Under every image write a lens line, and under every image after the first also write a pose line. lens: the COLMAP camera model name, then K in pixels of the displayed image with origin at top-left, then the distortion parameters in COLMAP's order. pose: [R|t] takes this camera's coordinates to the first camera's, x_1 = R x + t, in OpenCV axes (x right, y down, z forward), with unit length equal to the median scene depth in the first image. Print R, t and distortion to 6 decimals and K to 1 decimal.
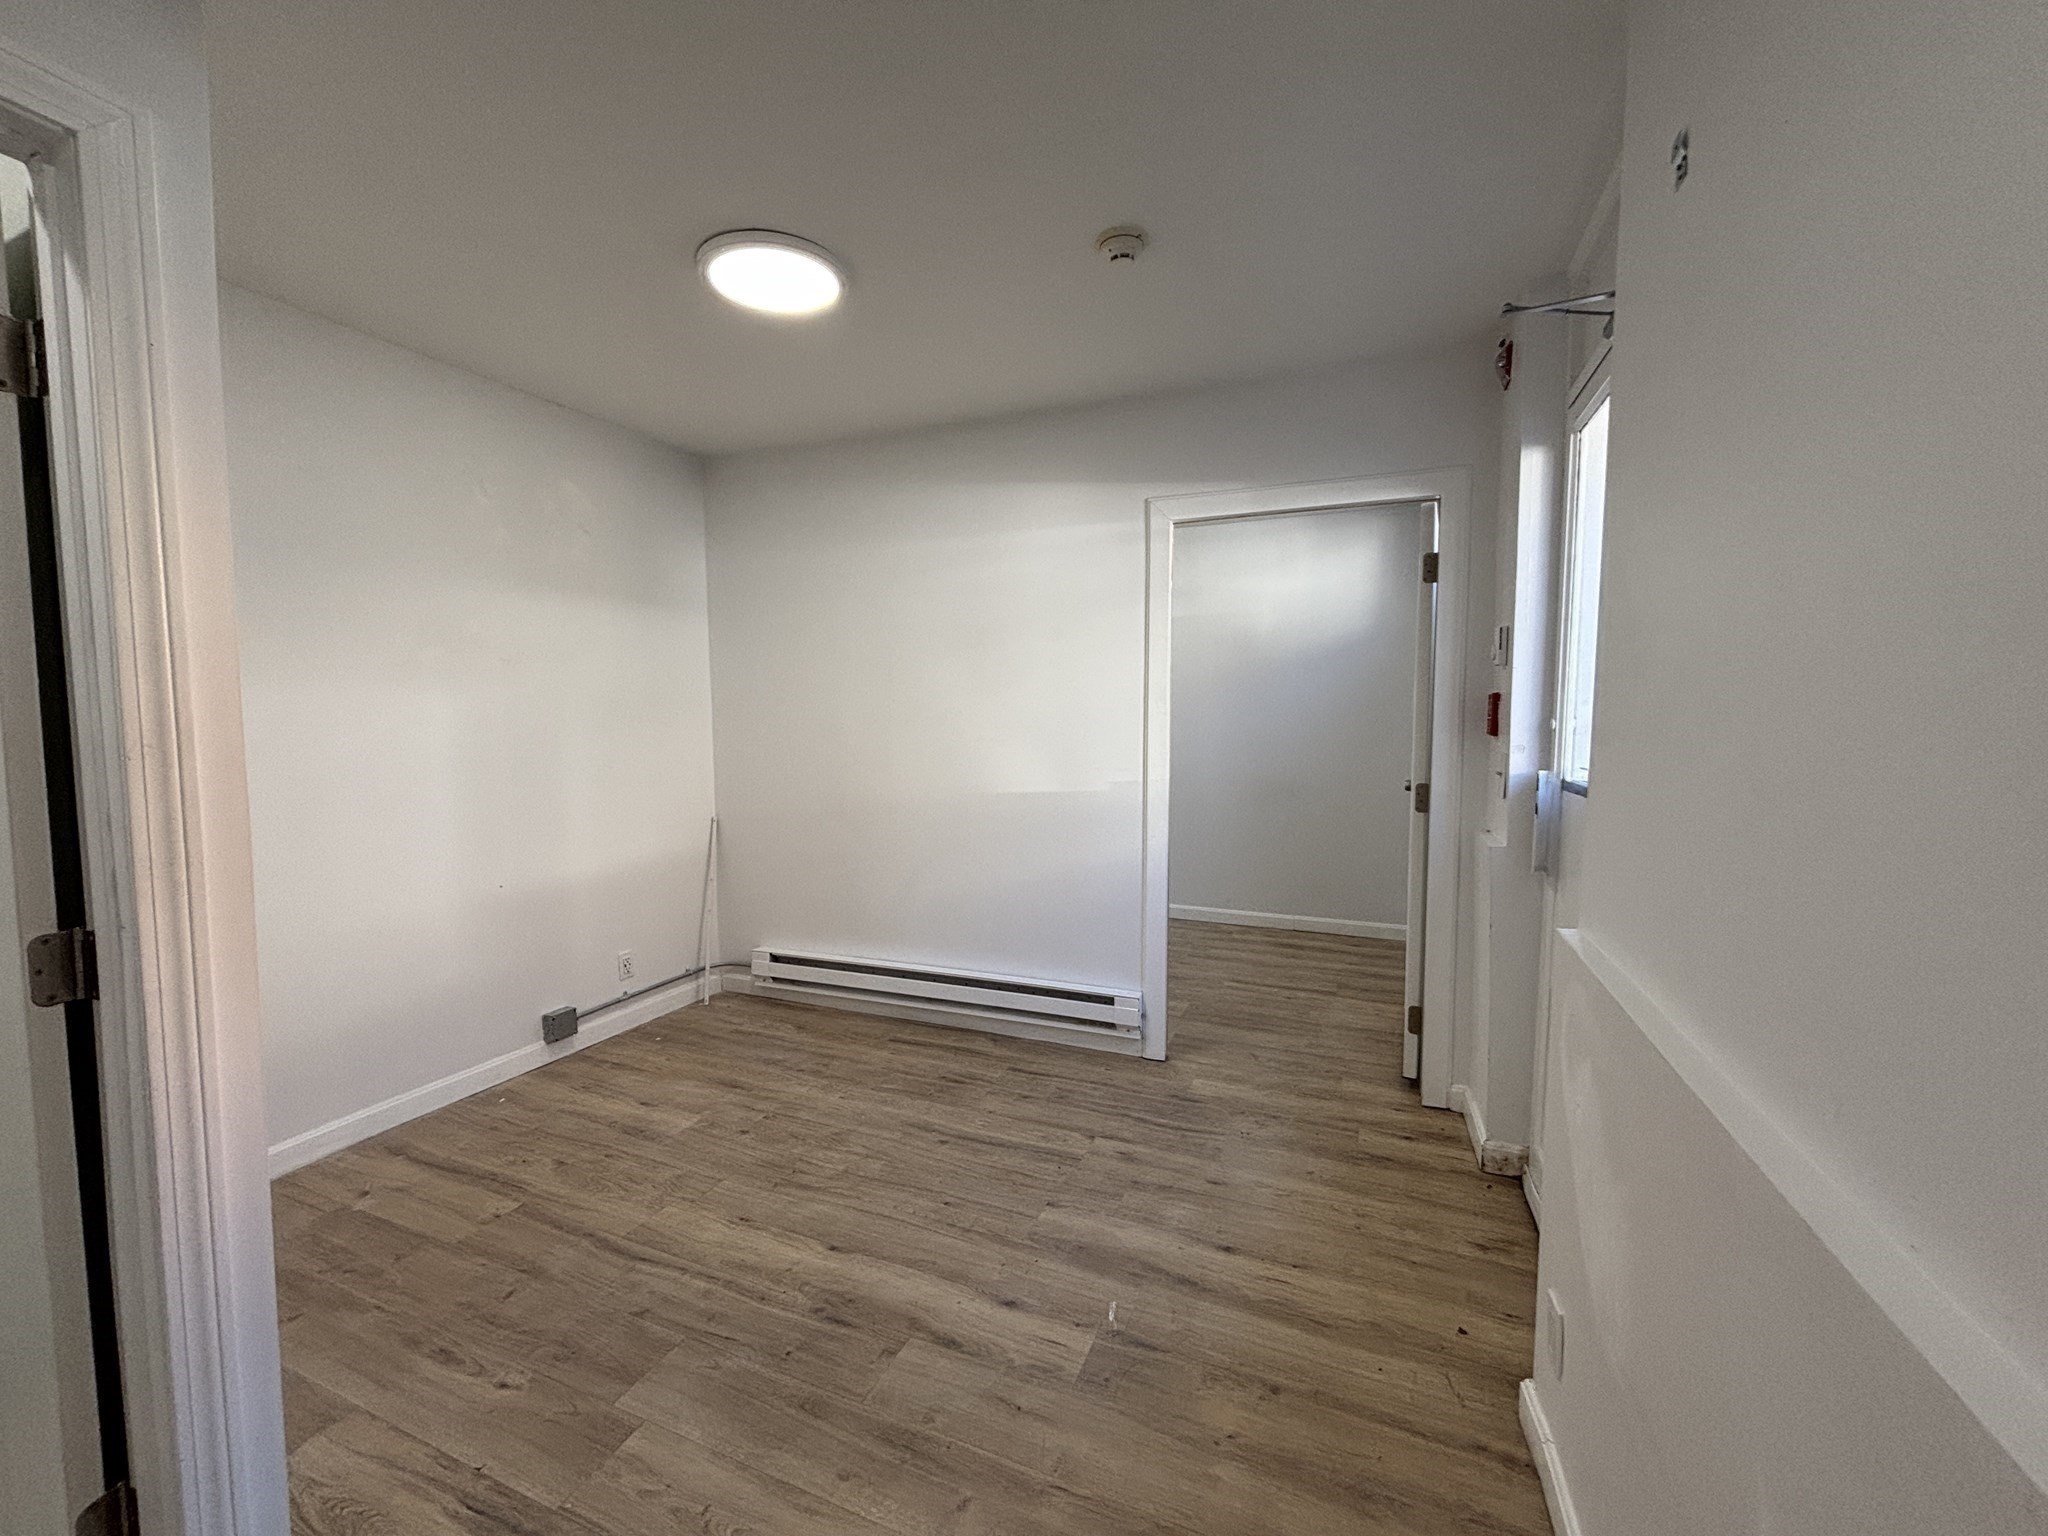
lens RADIAL K [[822.1, 0, 1025.6], [0, 822.1, 766.6], [0, 0, 1]] dist [0.000290, 0.000032]
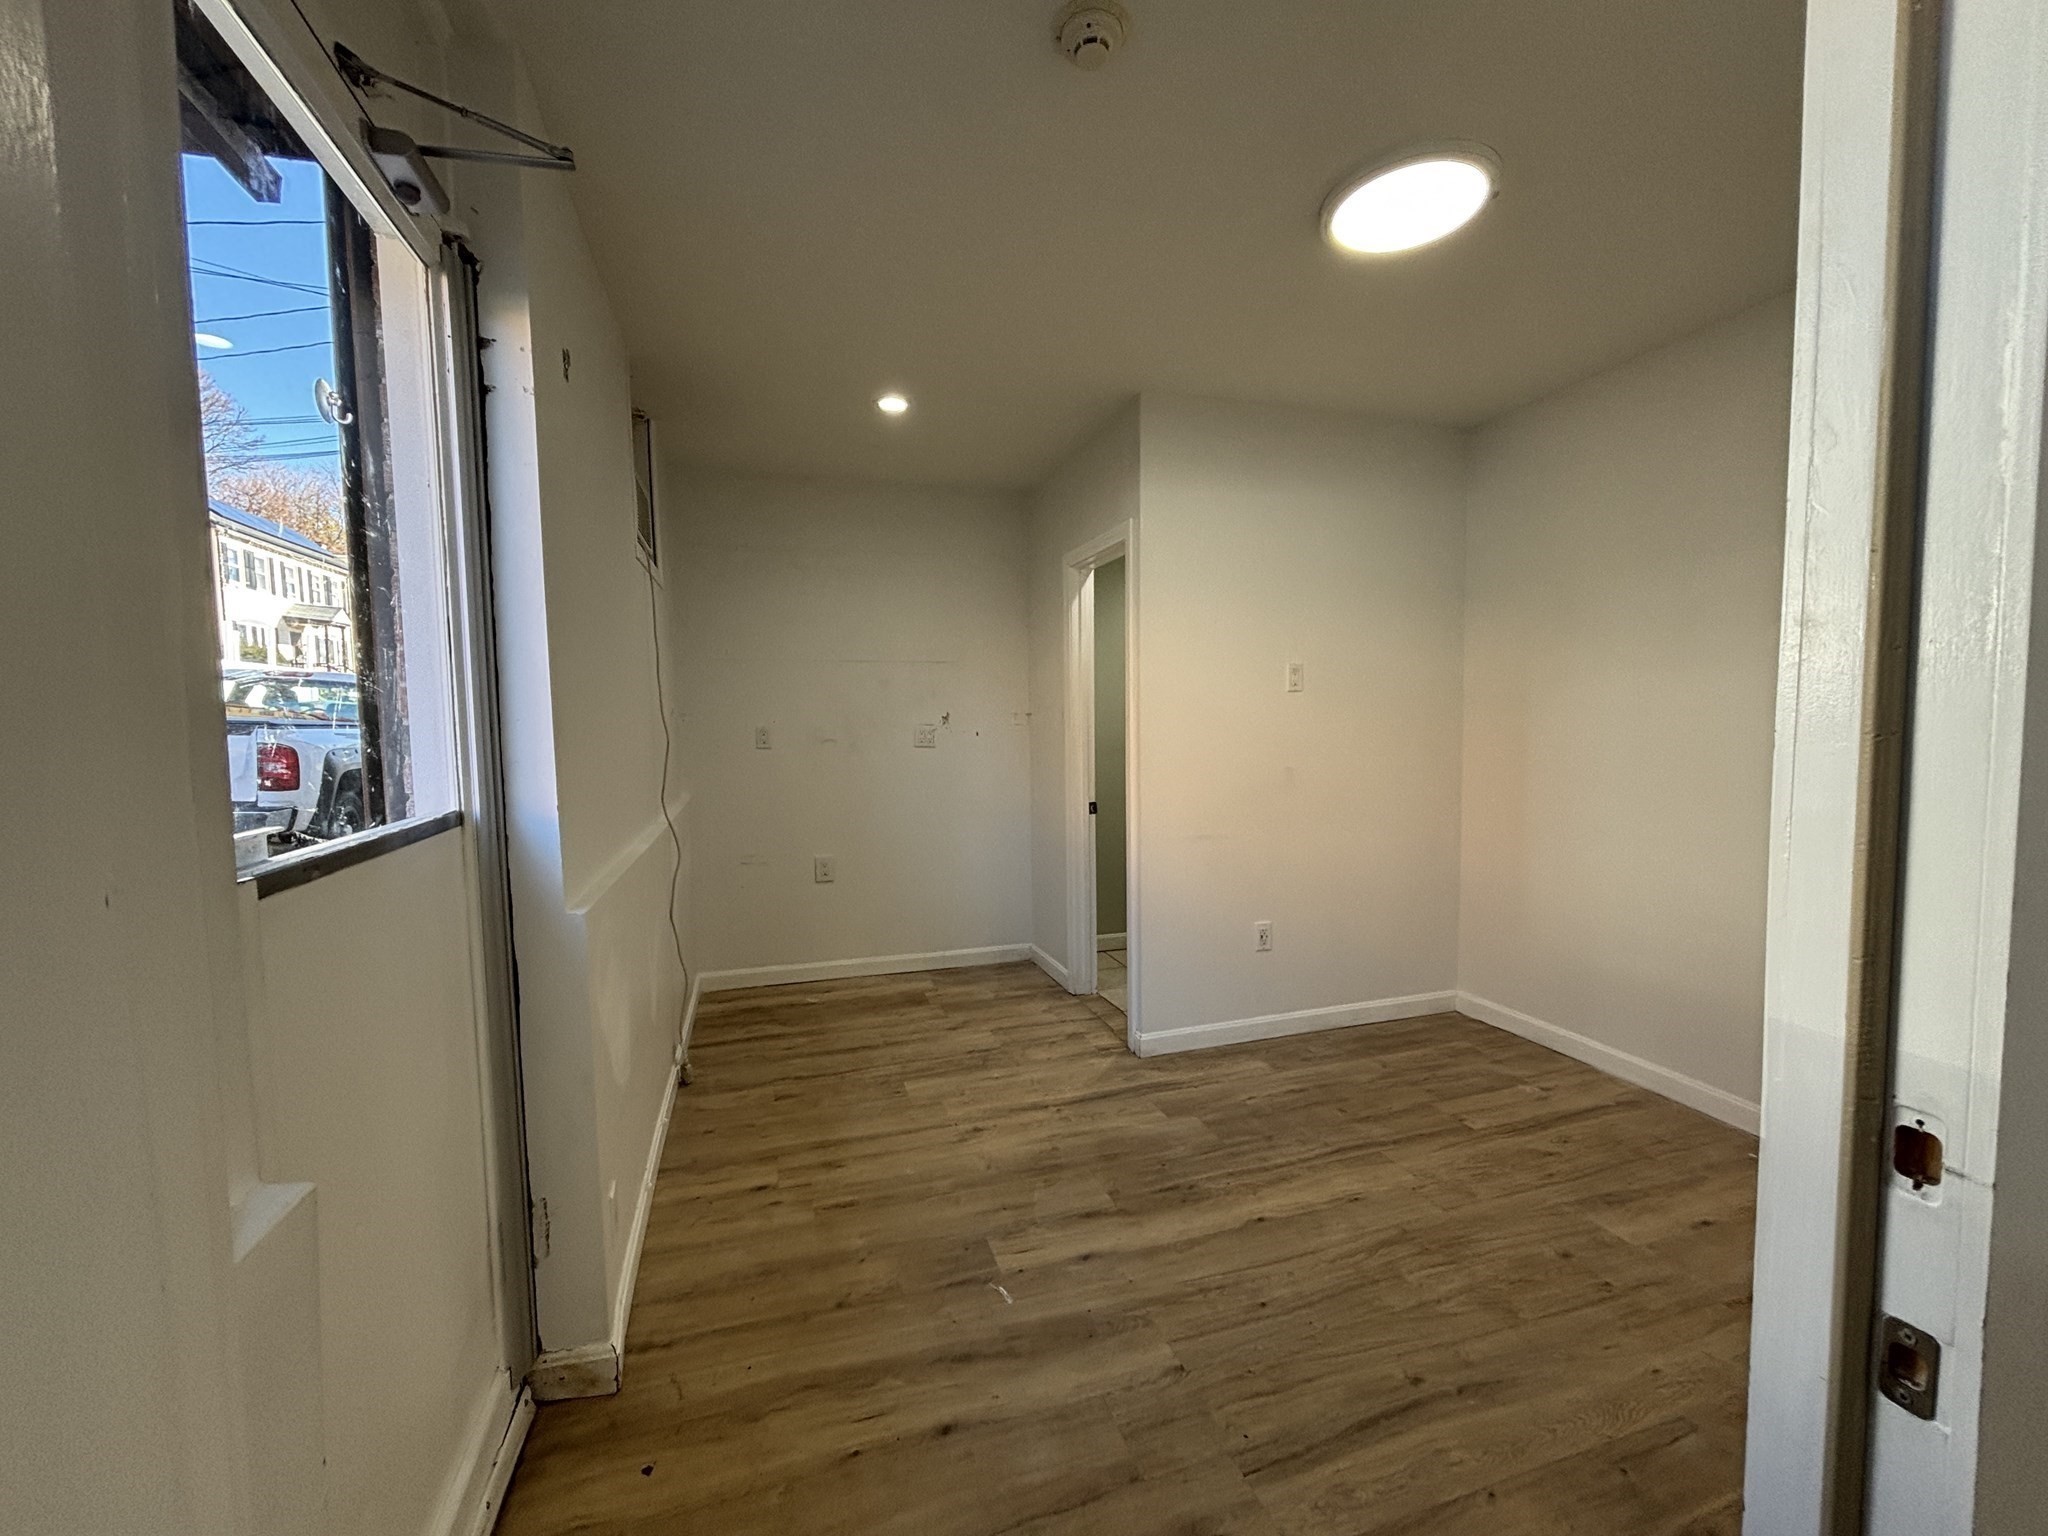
lens RADIAL K [[822.1, 0, 1022.0], [0, 822.1, 770.0], [0, 0, 1]] dist [0.000290, 0.000032]
pose [[-0.762238, 0.052881, -0.645133, 0.667471], [-0.030750, 0.992574, 0.117692, -0.093477], [0.646566, 0.109547, -0.754951, 1.607736]]
